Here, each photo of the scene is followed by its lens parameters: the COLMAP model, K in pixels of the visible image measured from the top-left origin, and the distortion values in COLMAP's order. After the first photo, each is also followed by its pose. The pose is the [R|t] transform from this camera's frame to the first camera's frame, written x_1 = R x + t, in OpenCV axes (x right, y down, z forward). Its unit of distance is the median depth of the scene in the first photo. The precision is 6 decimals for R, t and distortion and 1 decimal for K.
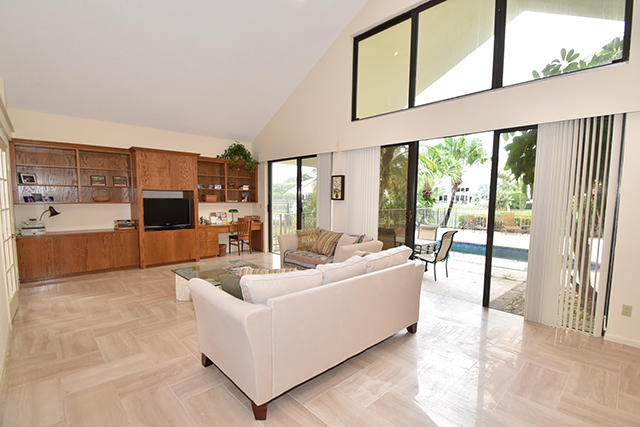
lens RADIAL K [[308.0, 0, 320.5], [0, 308.0, 225.1], [0, 0, 1]] dist [0.016643, -0.026534]
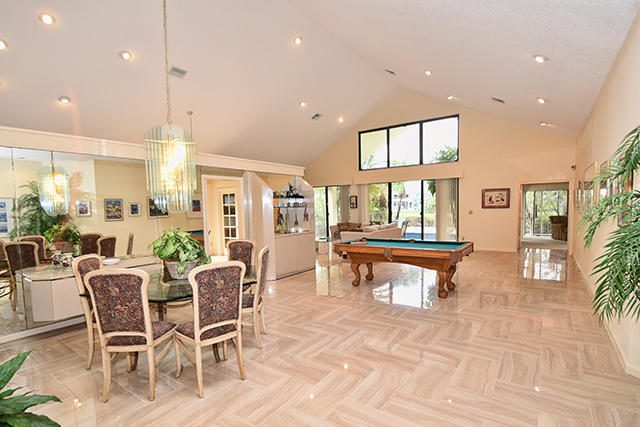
lens RADIAL K [[308.0, 0, 320.5], [0, 308.0, 225.1], [0, 0, 1]] dist [0.016643, -0.026534]
pose [[0.985051, -0.046470, 0.165878, -0.529255], [0.051642, 0.998301, -0.027000, 0.080499], [-0.164341, 0.035162, 0.985777, -1.030182]]
